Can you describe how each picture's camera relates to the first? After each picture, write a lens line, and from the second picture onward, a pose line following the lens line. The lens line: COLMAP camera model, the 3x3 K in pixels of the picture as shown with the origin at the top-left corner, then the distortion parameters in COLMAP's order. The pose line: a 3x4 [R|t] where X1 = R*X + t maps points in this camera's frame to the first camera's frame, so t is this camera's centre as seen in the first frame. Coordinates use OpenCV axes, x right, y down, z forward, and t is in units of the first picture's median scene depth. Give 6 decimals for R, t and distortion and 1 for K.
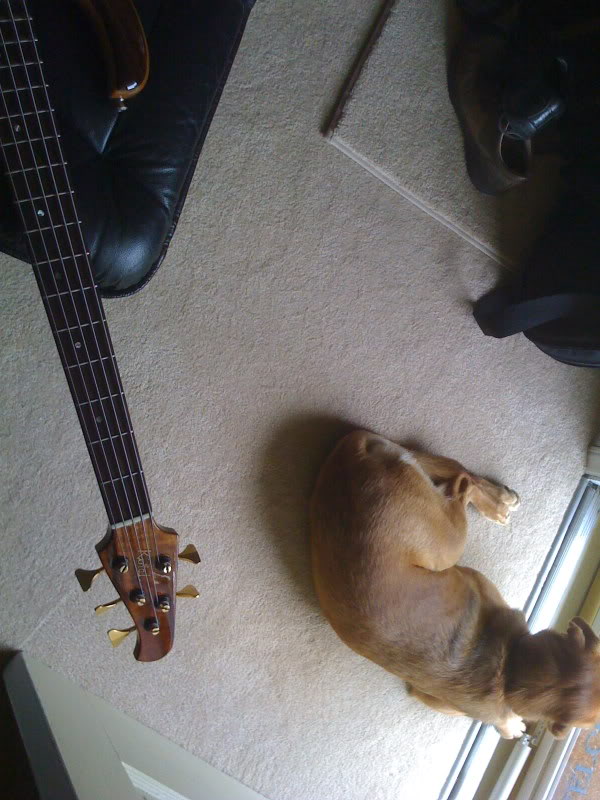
lens RADIAL K [[763.6, 0, 279.9], [0, 763.6, 399.8], [0, 0, 1]] dist [0.090811, -0.345940]
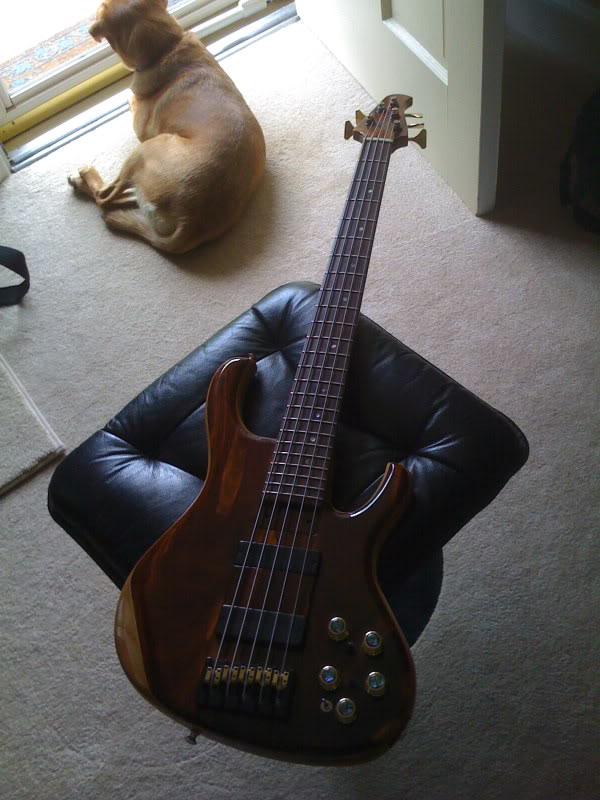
lens RADIAL K [[763.6, 0, 279.9], [0, 763.6, 399.8], [0, 0, 1]] dist [0.090811, -0.345940]
pose [[-0.866932, -0.498242, -0.013566, -0.155074], [0.463231, -0.815463, 0.347041, -0.510930], [-0.183973, 0.294577, 0.937752, -0.116084]]
